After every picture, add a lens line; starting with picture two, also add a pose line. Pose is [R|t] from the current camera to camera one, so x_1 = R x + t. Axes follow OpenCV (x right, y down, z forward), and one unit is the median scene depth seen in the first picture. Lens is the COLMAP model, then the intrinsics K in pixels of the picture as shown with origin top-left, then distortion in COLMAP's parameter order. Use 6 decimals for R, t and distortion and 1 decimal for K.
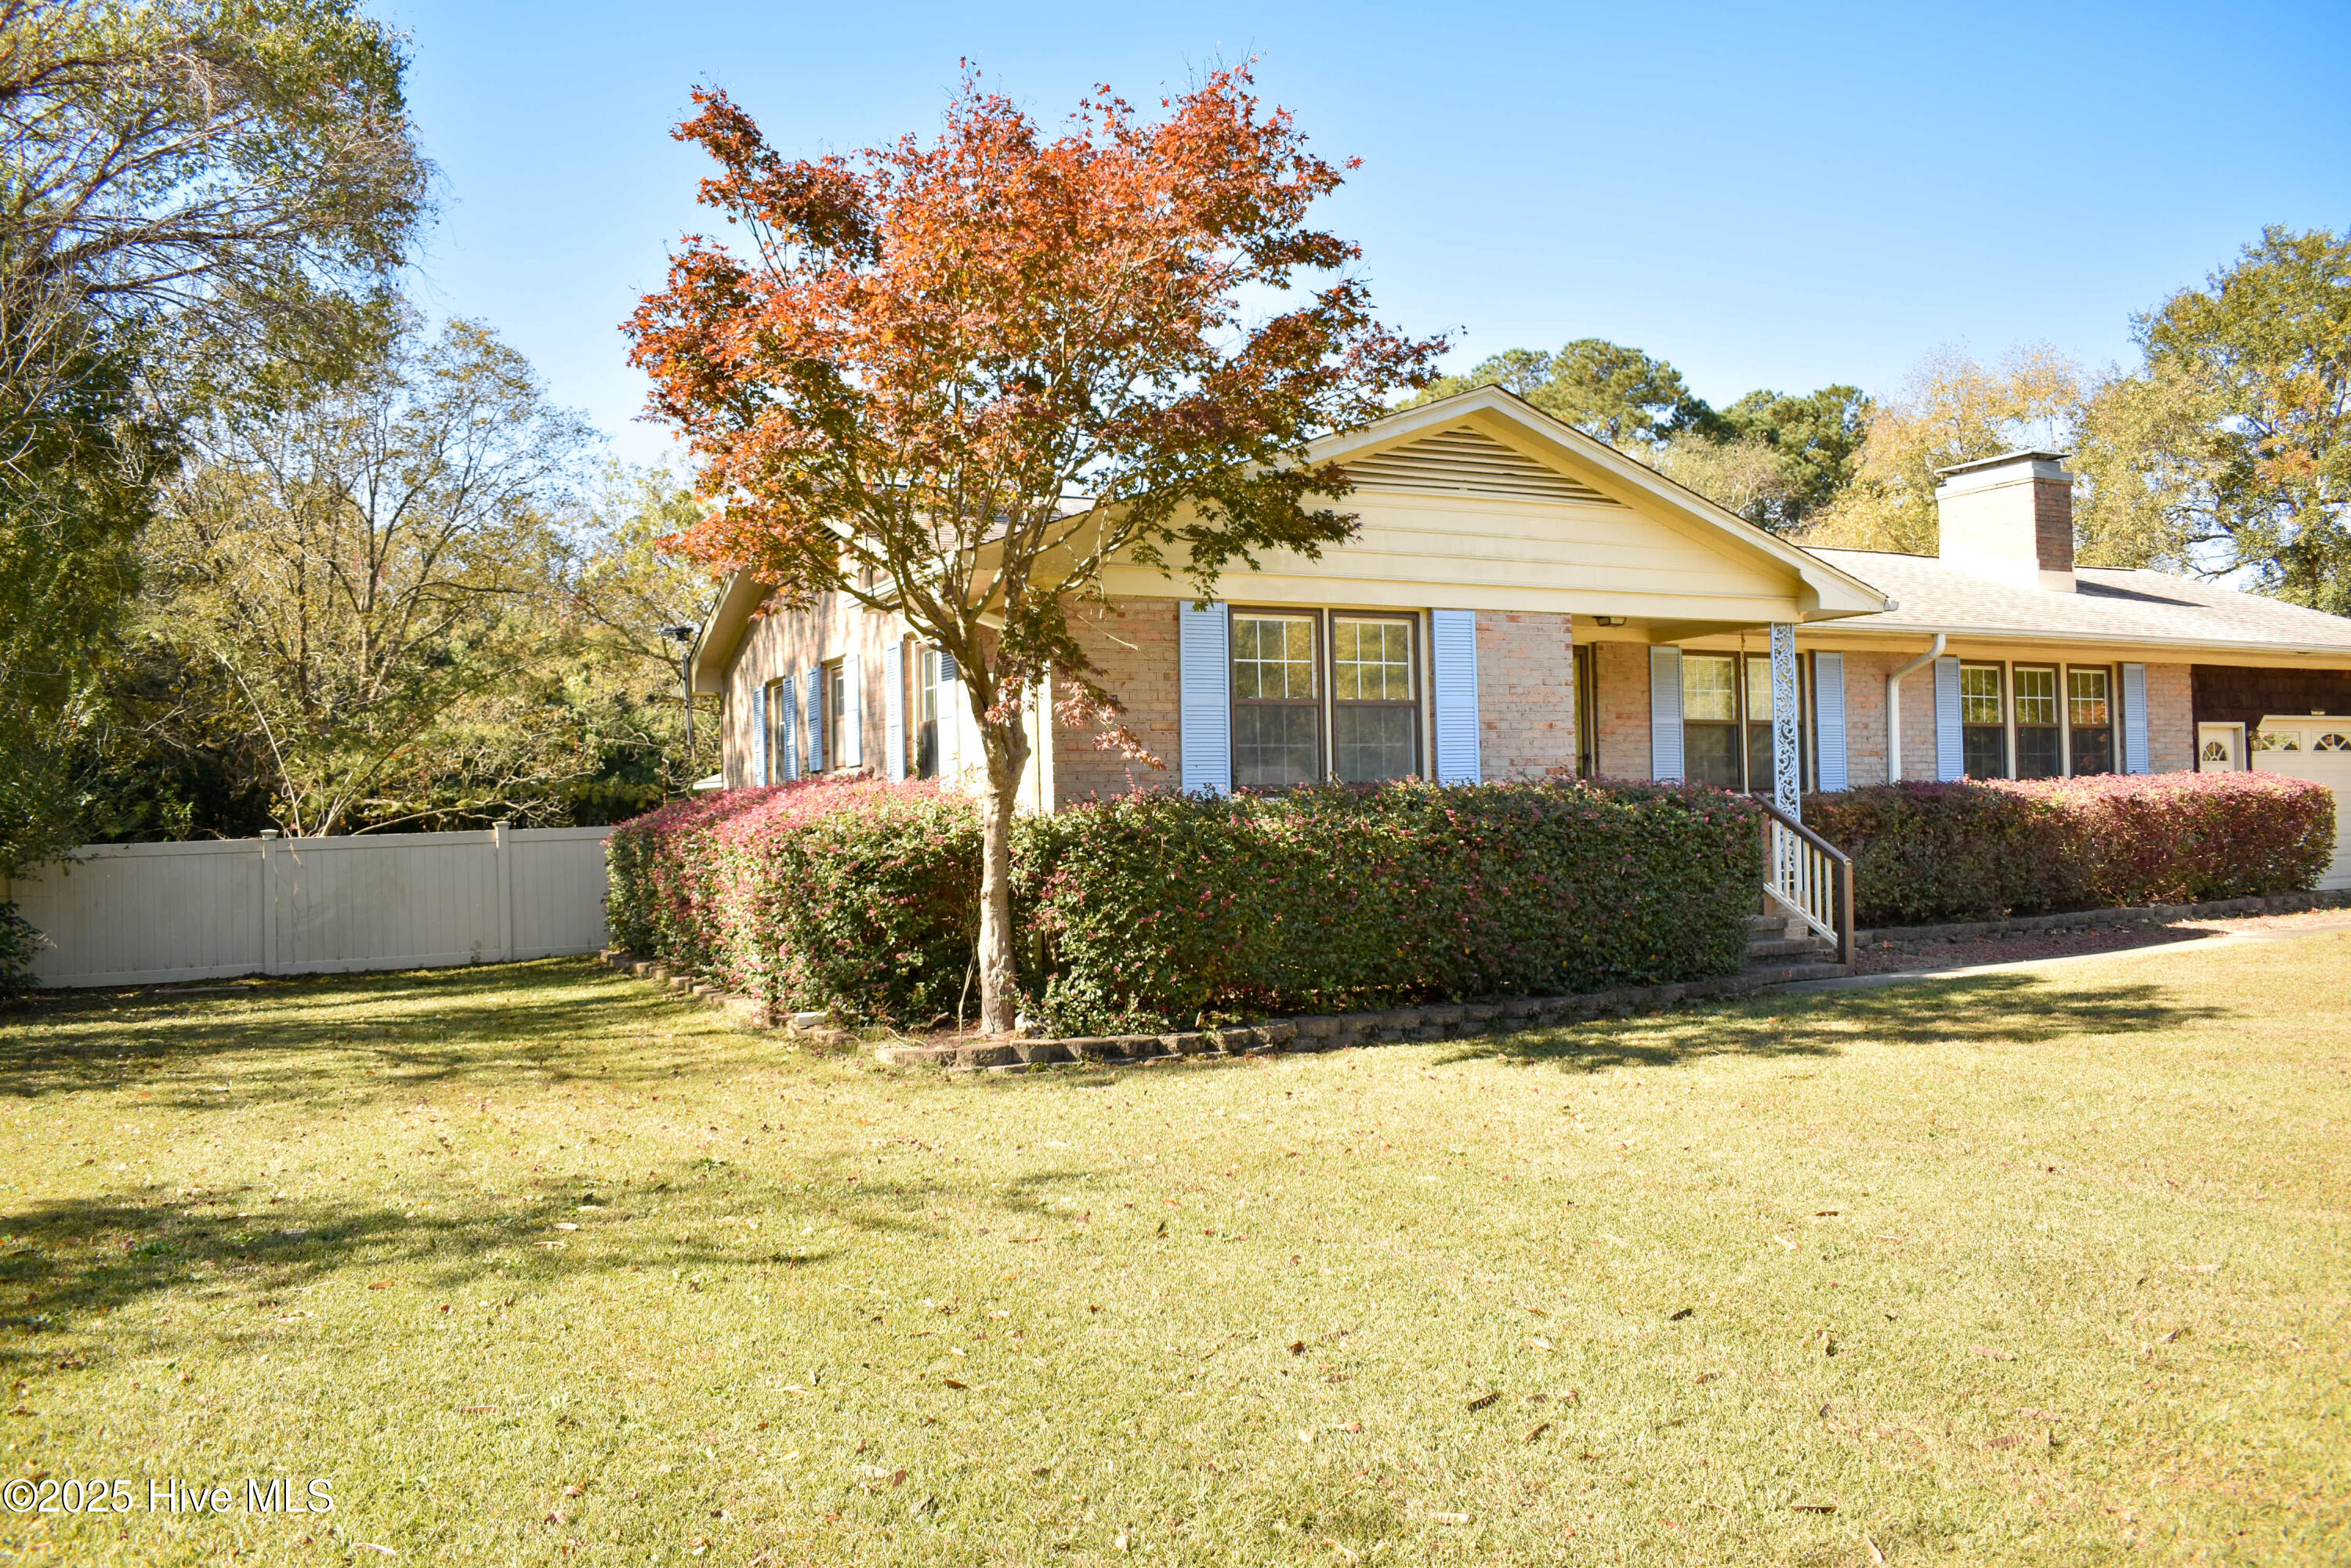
lens RADIAL K [[1822.4, 0, 1184.3], [0, 1822.4, 778.9], [0, 0, 1]] dist [-0.090728, 0.014157]
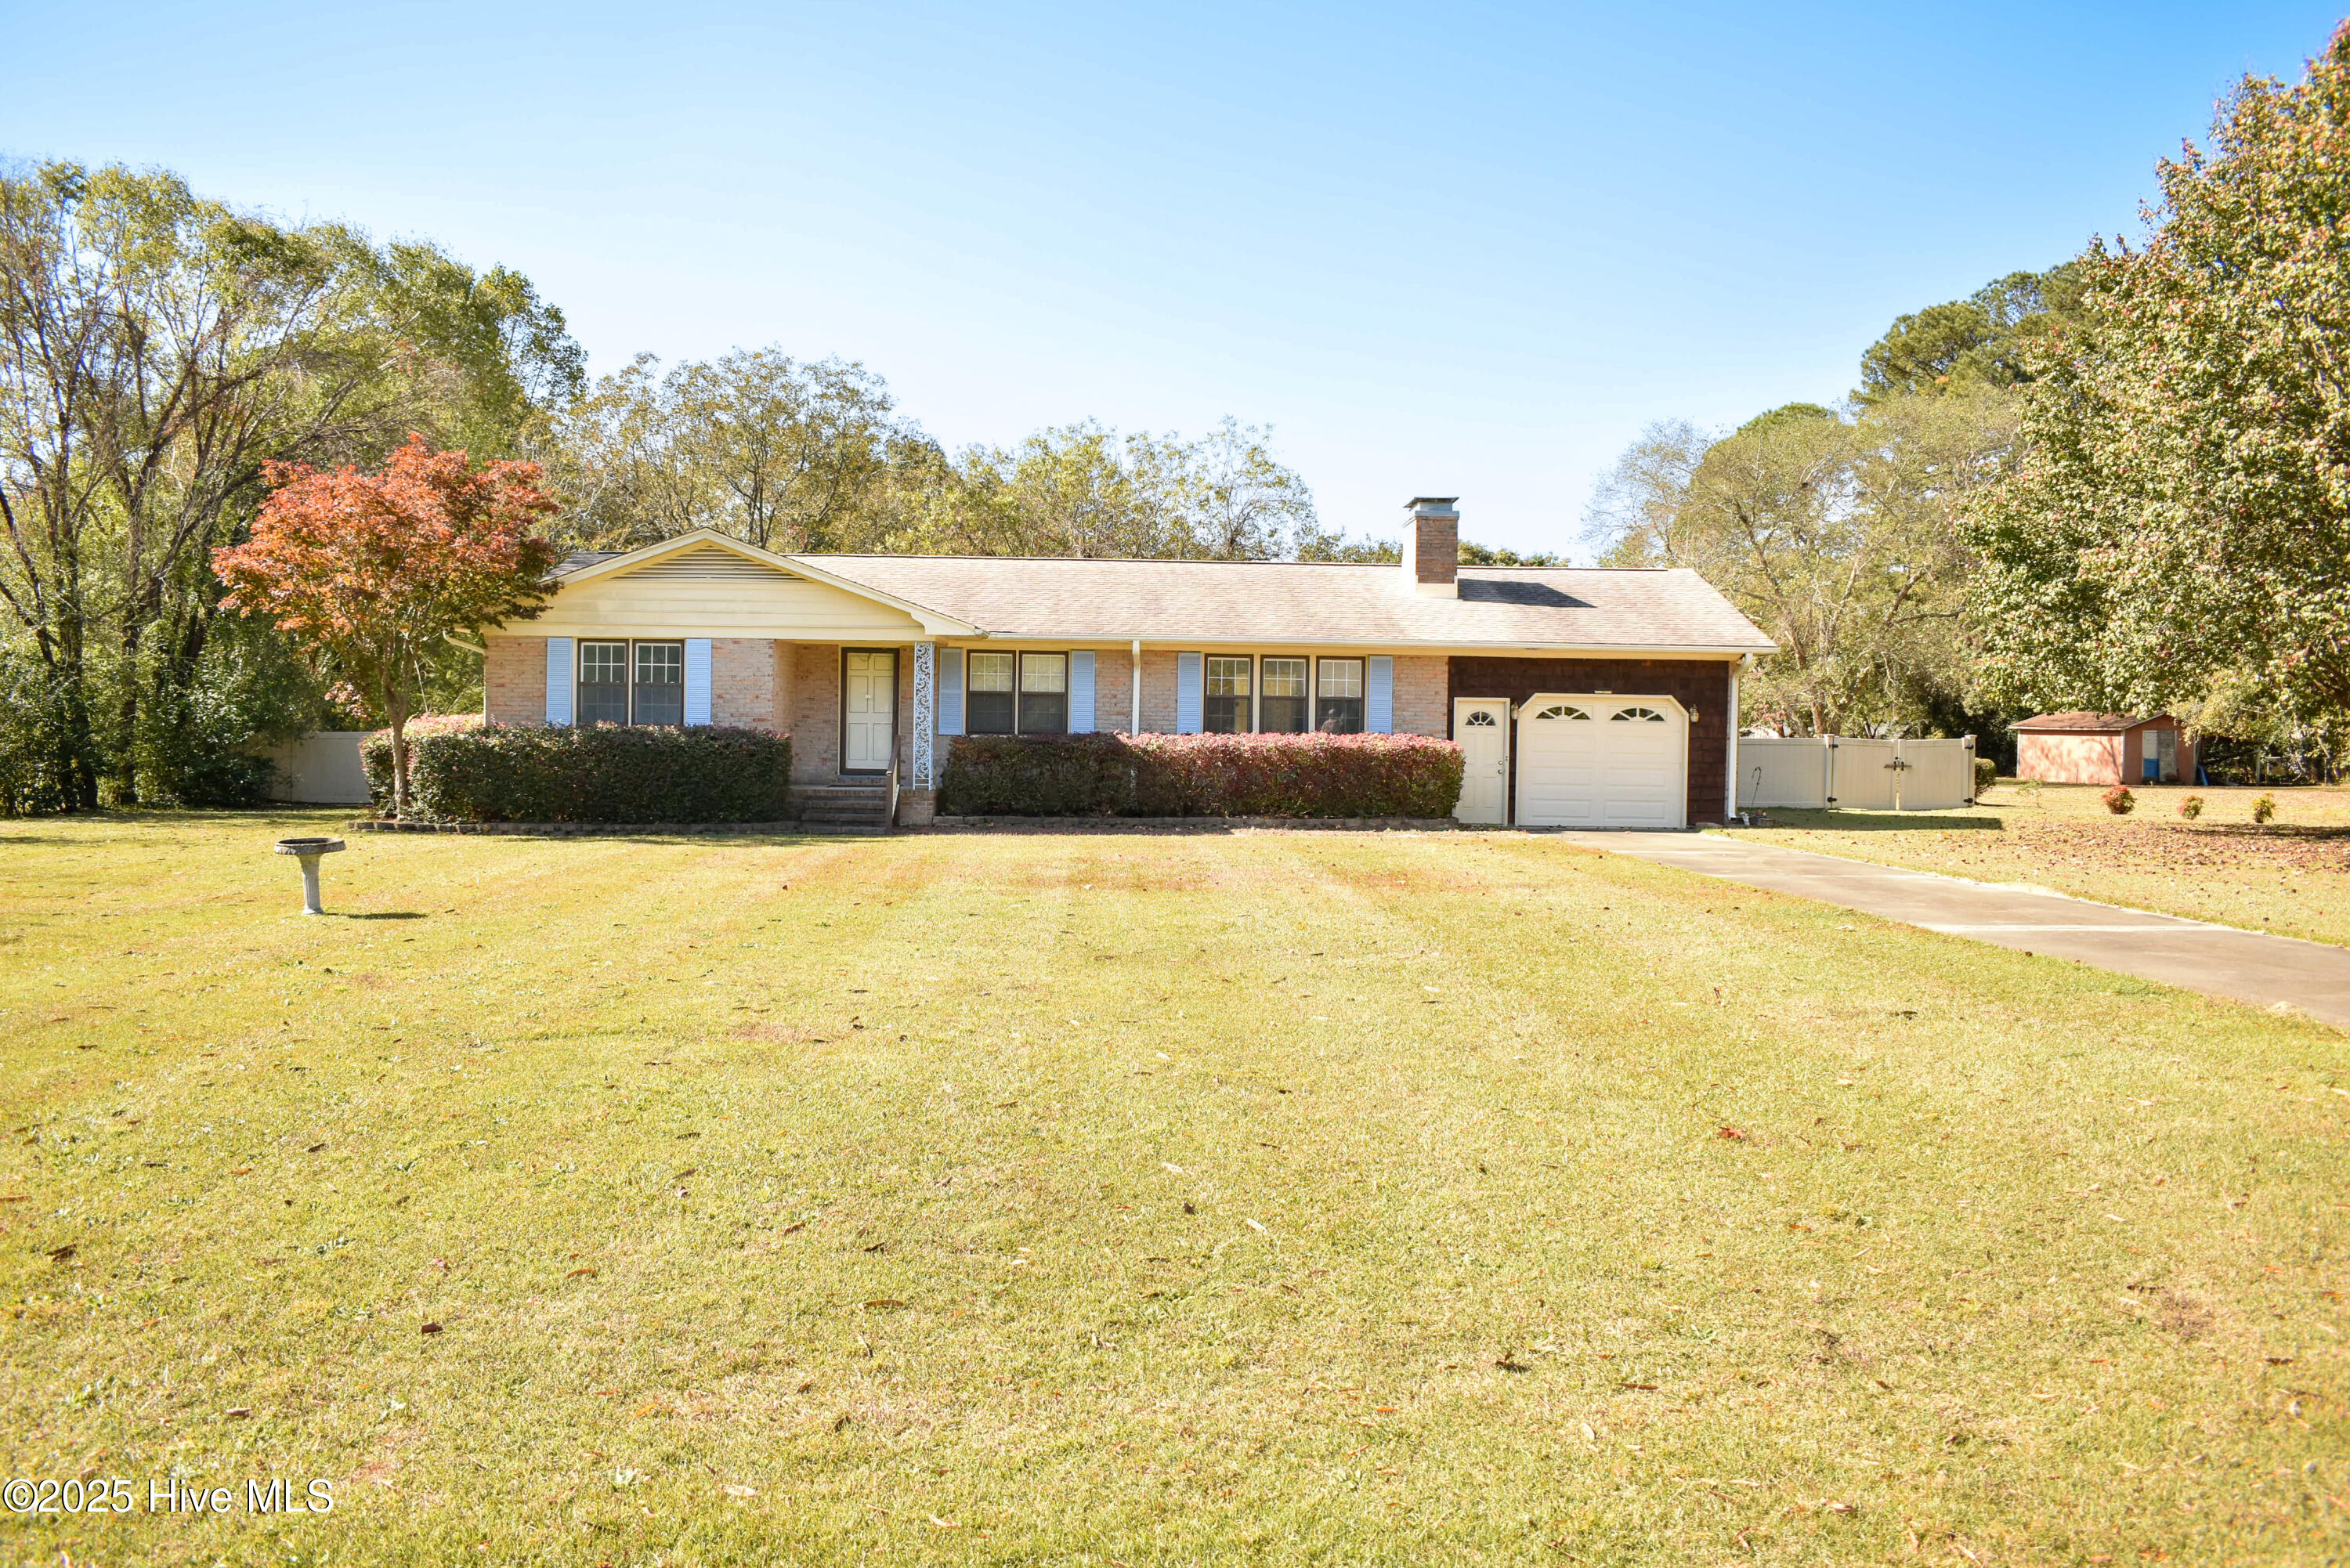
lens RADIAL K [[1821.6, 0, 1167.2], [0, 1821.6, 787.0], [0, 0, 1]] dist [-0.090728, 0.014157]
pose [[0.904872, 0.050424, -0.422687, 1.082821], [-0.026685, 0.997726, 0.061898, -0.048903], [0.424846, -0.044731, 0.904160, -0.444952]]
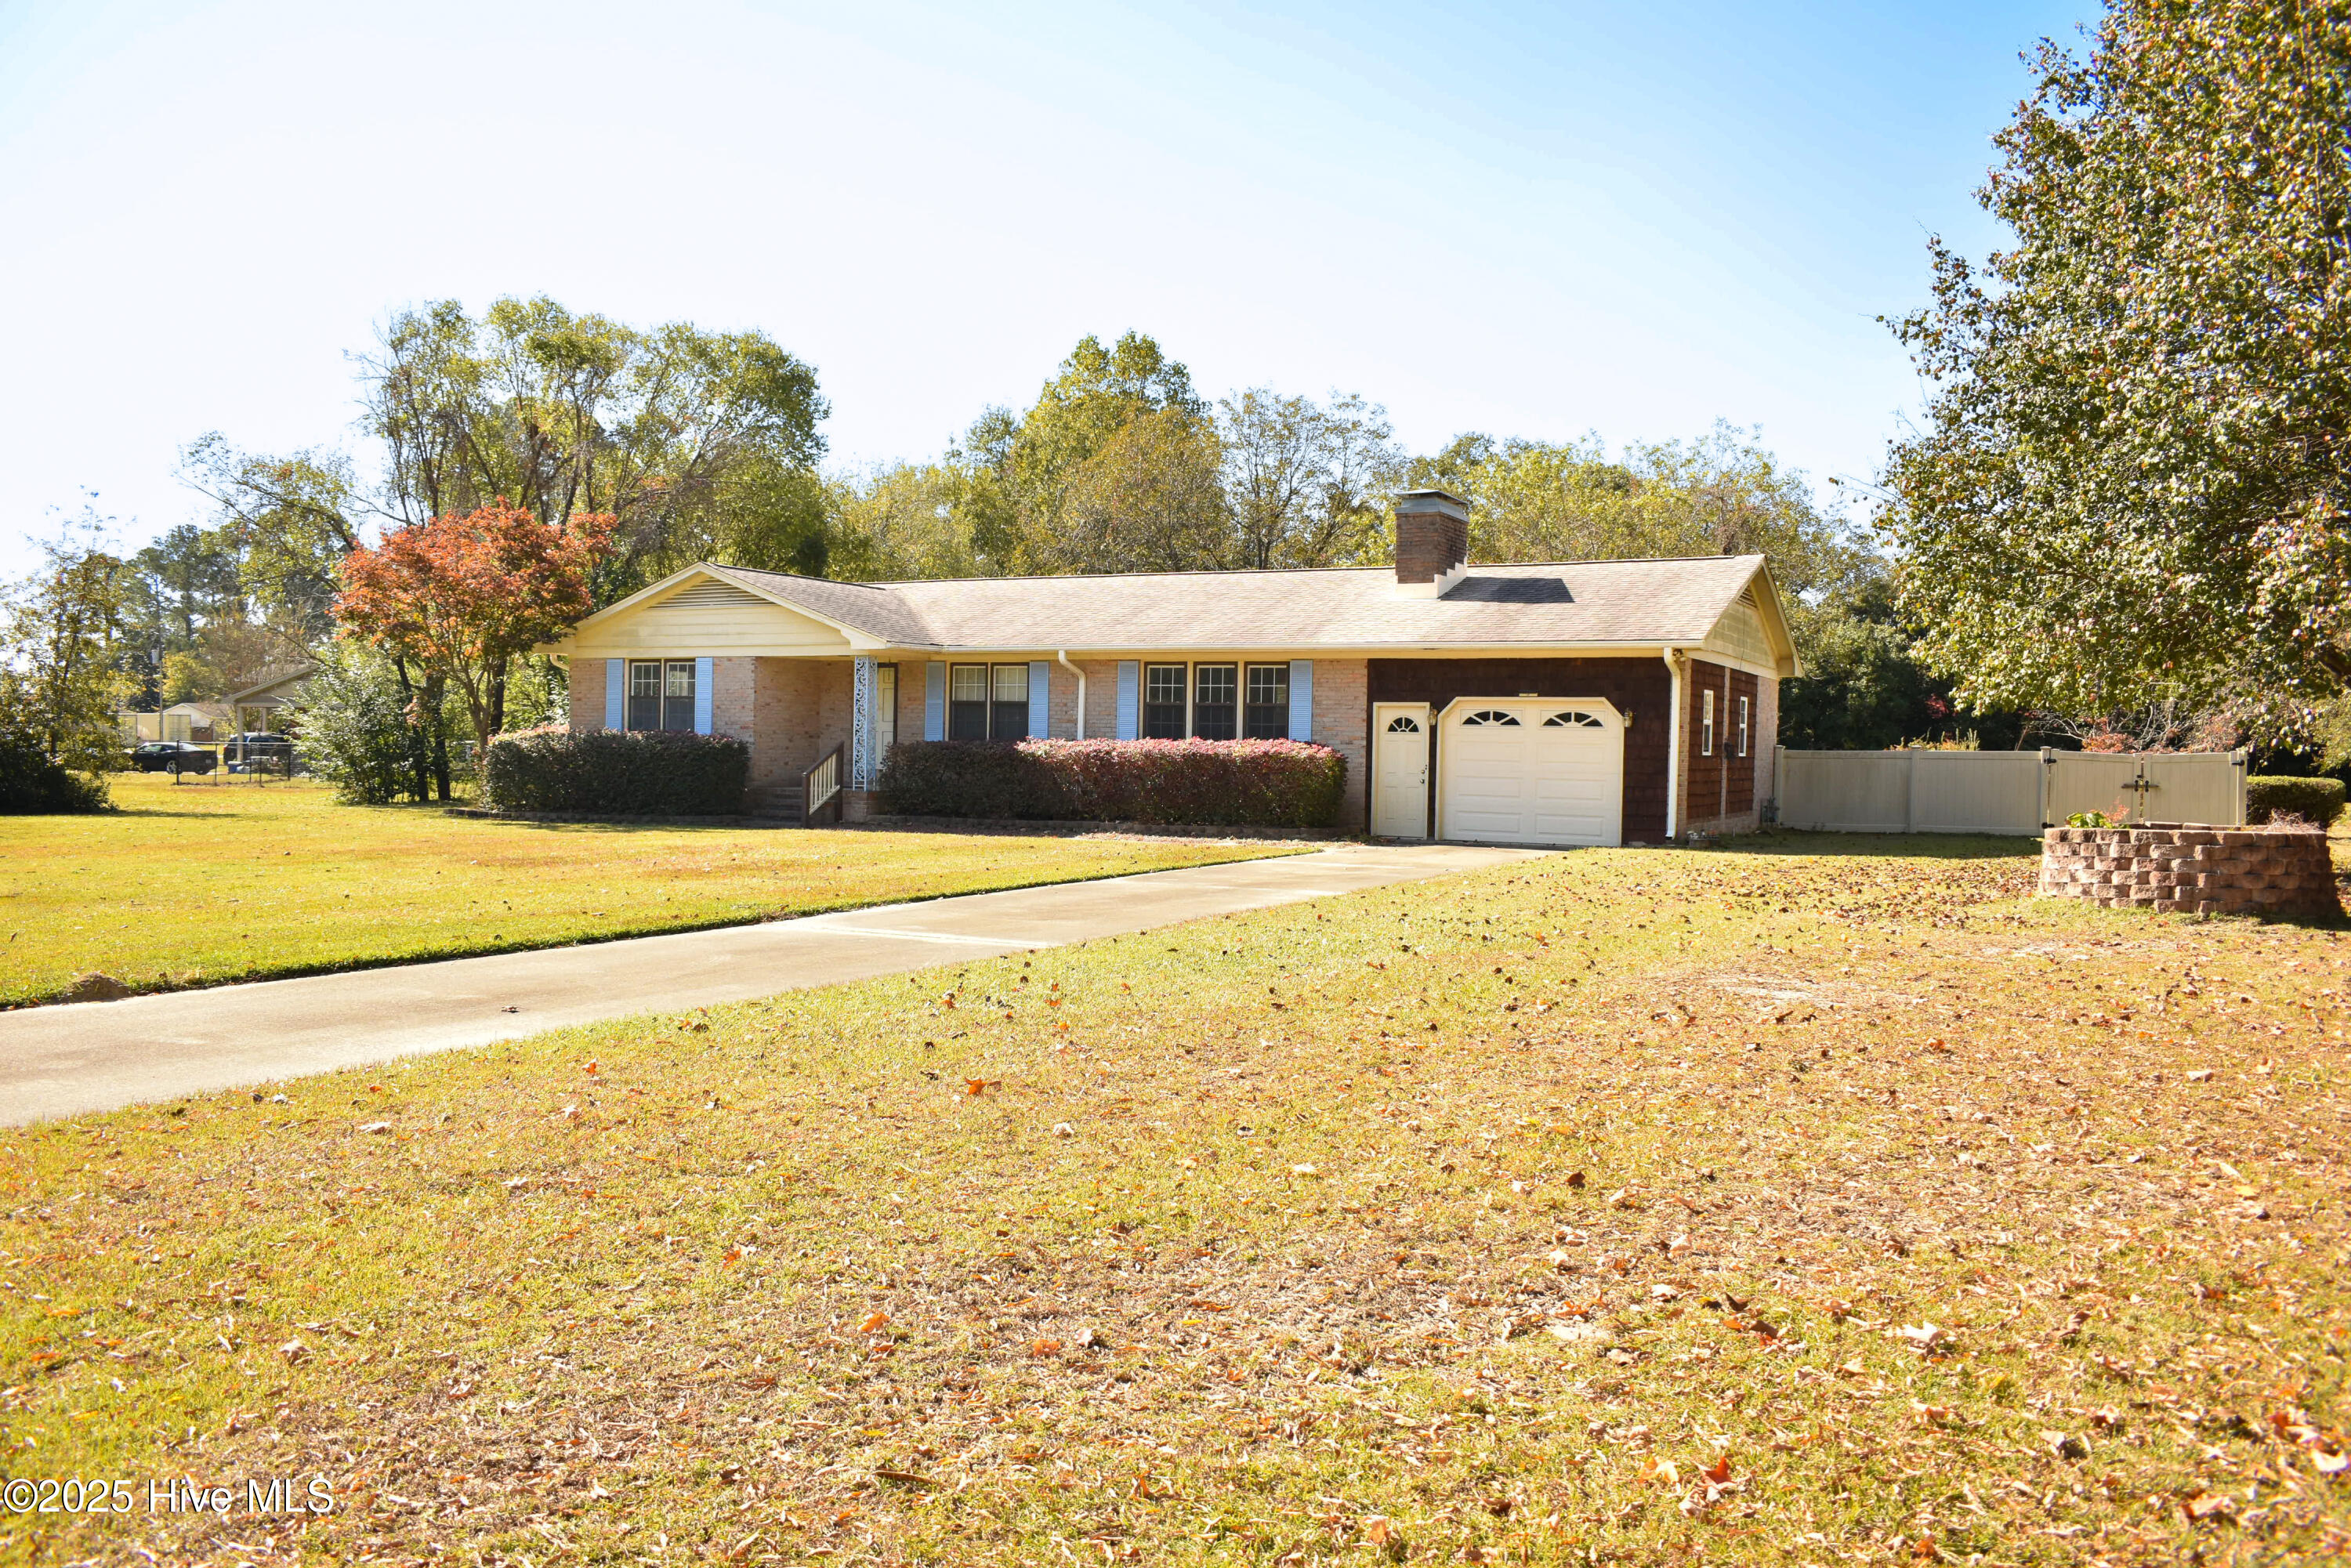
lens RADIAL K [[1822.4, 0, 1186.2], [0, 1822.4, 774.9], [0, 0, 1]] dist [-0.090728, 0.014157]
pose [[0.590278, 0.047685, -0.805790, 1.763855], [-0.013448, 0.998696, 0.049249, -0.047614], [0.807088, -0.018235, 0.590149, 0.086122]]
